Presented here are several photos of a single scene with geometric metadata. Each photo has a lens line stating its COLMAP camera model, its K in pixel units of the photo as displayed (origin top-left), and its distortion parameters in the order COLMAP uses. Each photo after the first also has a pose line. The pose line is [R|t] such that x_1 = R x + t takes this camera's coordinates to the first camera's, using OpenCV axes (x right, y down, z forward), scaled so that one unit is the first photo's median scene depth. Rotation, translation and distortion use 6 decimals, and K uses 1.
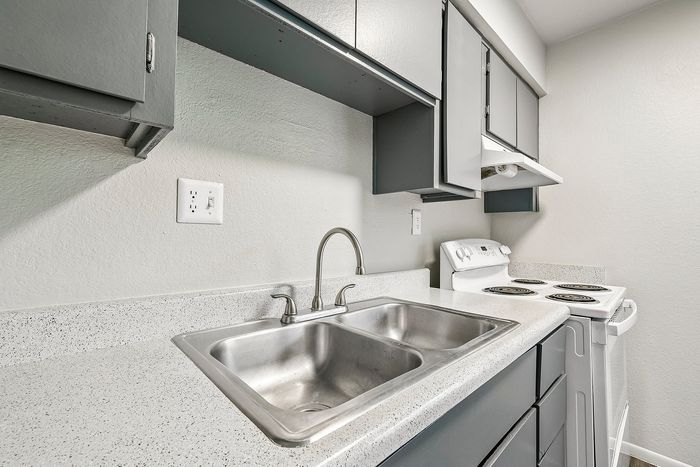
lens RADIAL K [[305.4, 0, 345.3], [0, 305.4, 229.4], [0, 0, 1]] dist [-0.005914, 0.000652]
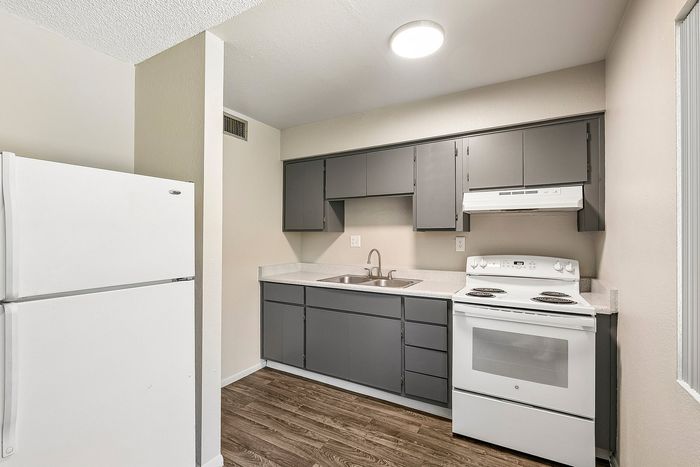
lens RADIAL K [[317.4, 0, 347.3], [0, 317.4, 235.6], [0, 0, 1]] dist [-0.004862, 0.001052]
pose [[0.290226, -0.017752, -0.956793, 1.949894], [0.024041, 0.999648, -0.011255, -0.072734], [0.956656, -0.019735, 0.290551, -0.129788]]
